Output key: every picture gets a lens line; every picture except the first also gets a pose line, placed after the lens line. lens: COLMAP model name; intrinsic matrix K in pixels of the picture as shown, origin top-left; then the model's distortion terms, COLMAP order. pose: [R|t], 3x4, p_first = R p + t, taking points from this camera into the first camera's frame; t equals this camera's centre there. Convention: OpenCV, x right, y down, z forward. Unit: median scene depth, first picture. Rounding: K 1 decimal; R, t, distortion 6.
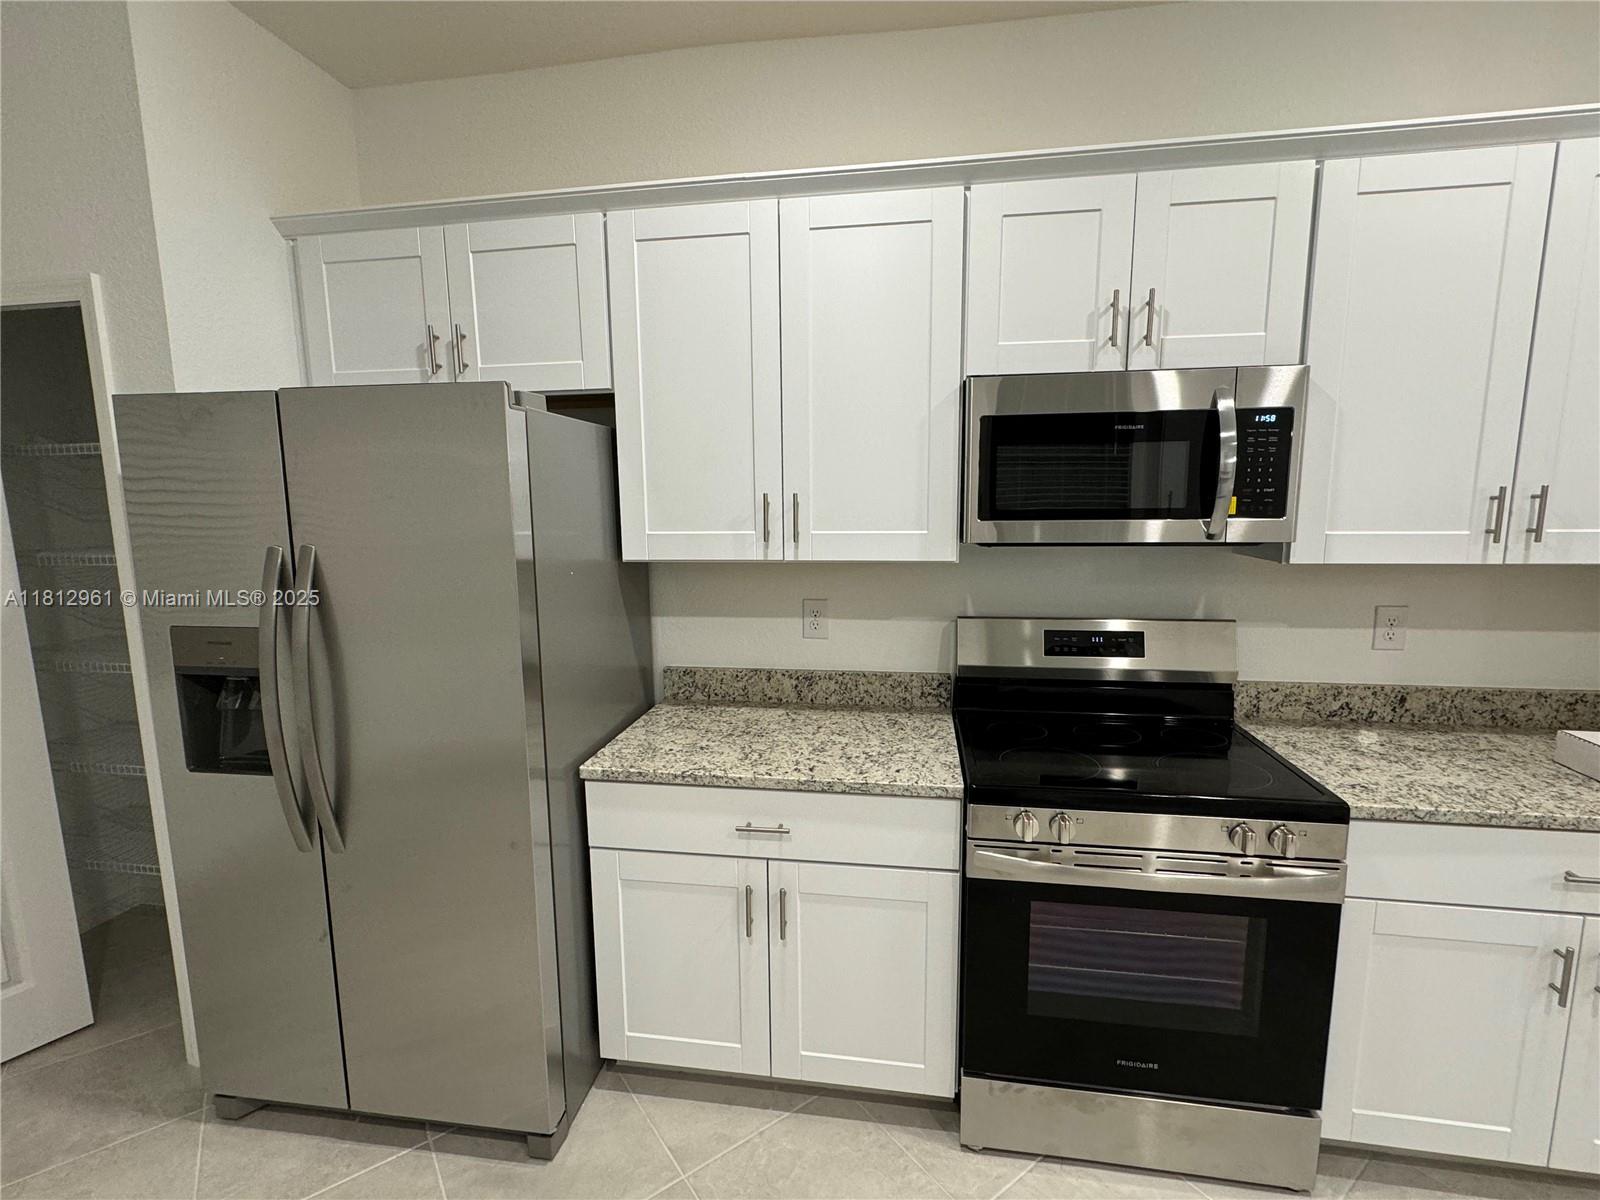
lens RADIAL K [[741.2, 0, 800.0], [0, 741.2, 600.0], [0, 0, 1]] dist [-0.000921, 0.000318]
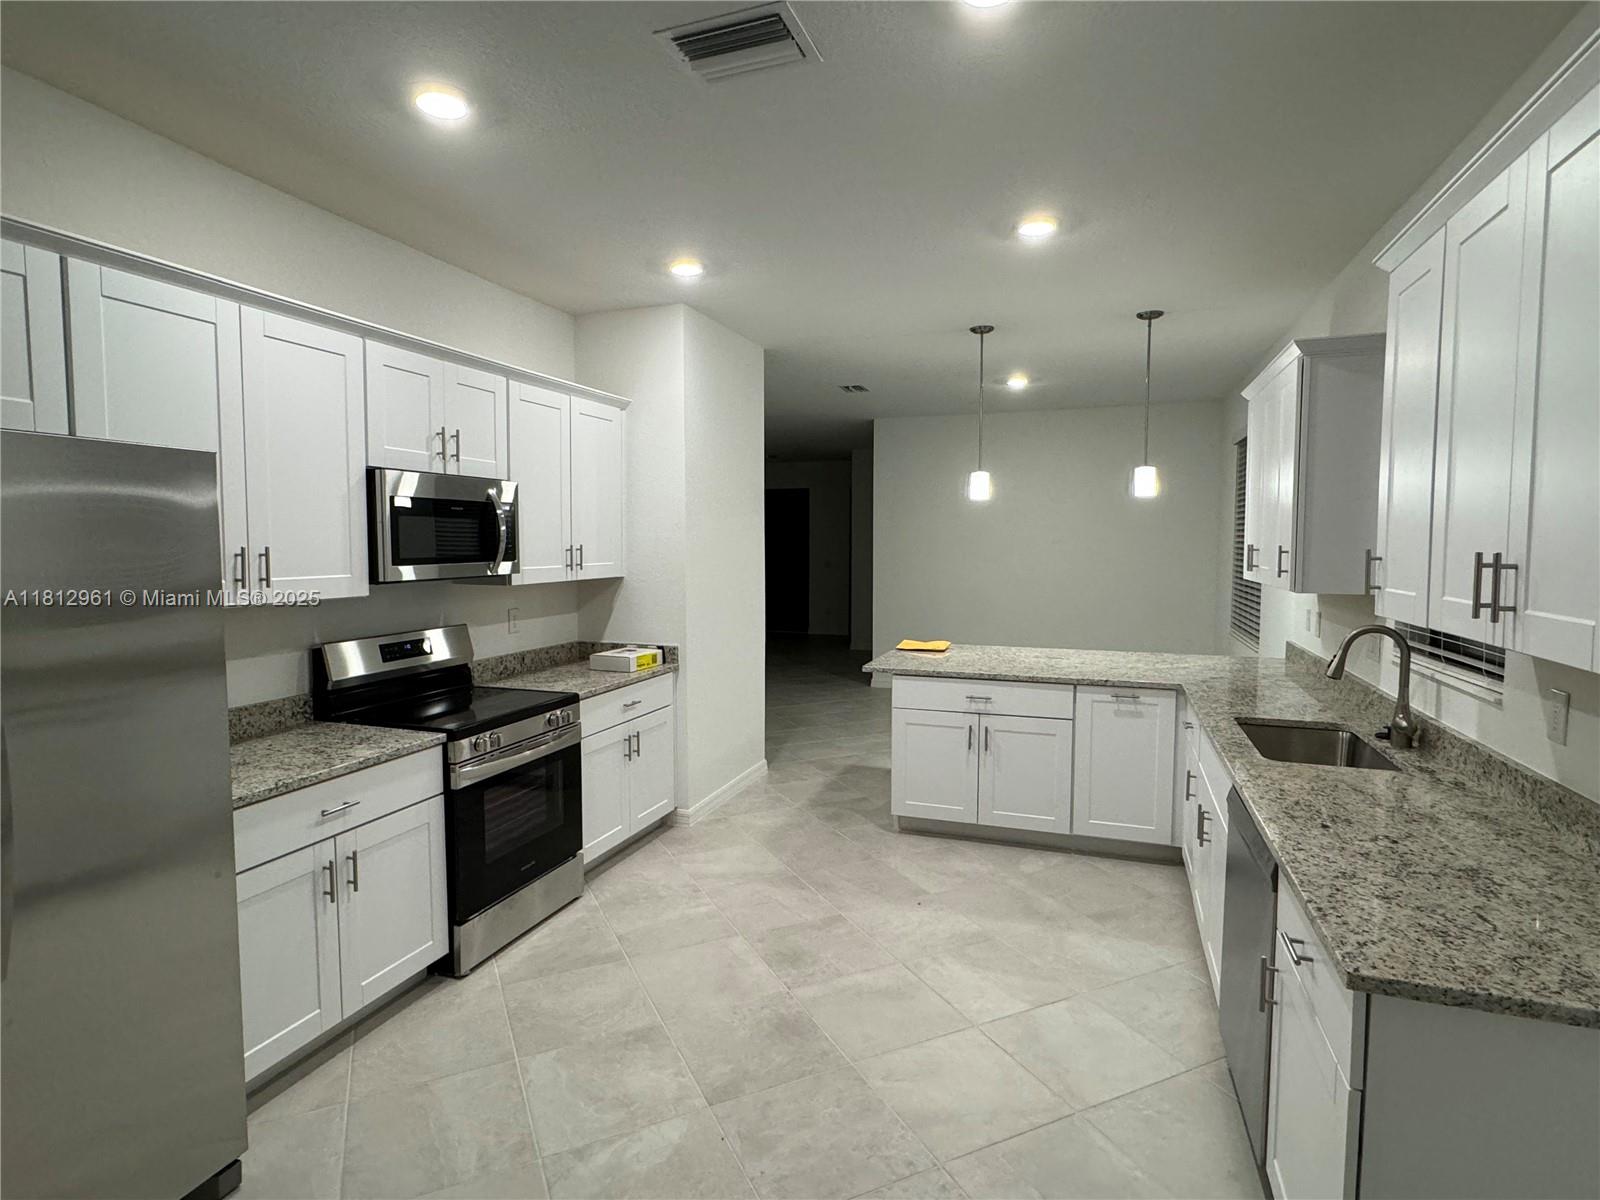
lens RADIAL K [[827.6, 0, 776.4], [0, 827.6, 602.3], [0, 0, 1]] dist [-0.016778, 0.000373]
pose [[0.201448, -0.061707, 0.977554, -1.226119], [0.133941, 0.990374, 0.034914, 0.008959], [-0.970298, 0.123901, 0.207774, -0.064676]]
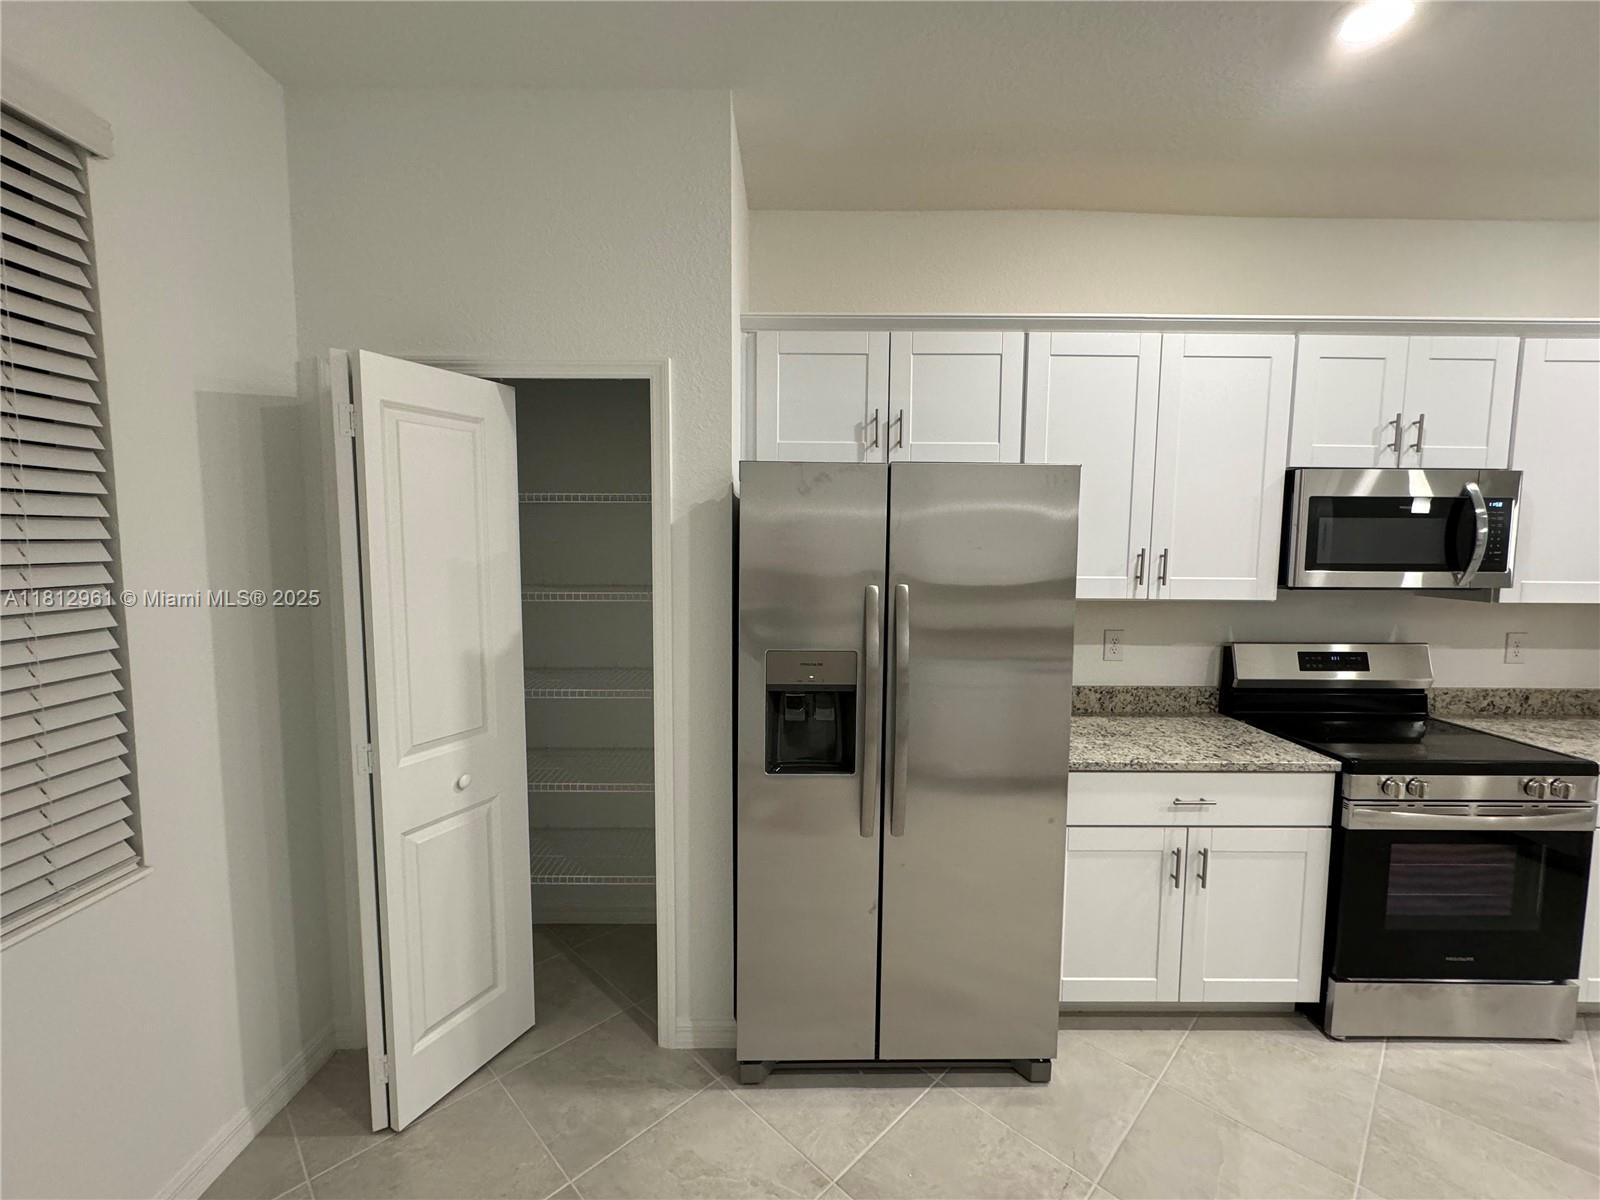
lens RADIAL K [[690.8, 0, 800.0], [0, 690.8, 600.0], [0, 0, 1]] dist [0.004733, -0.000316]
pose [[0.985811, 0.003959, 0.167812, -0.923972], [0.005353, 0.998472, -0.055002, 0.012890], [-0.167773, 0.055120, 0.984283, -0.112606]]
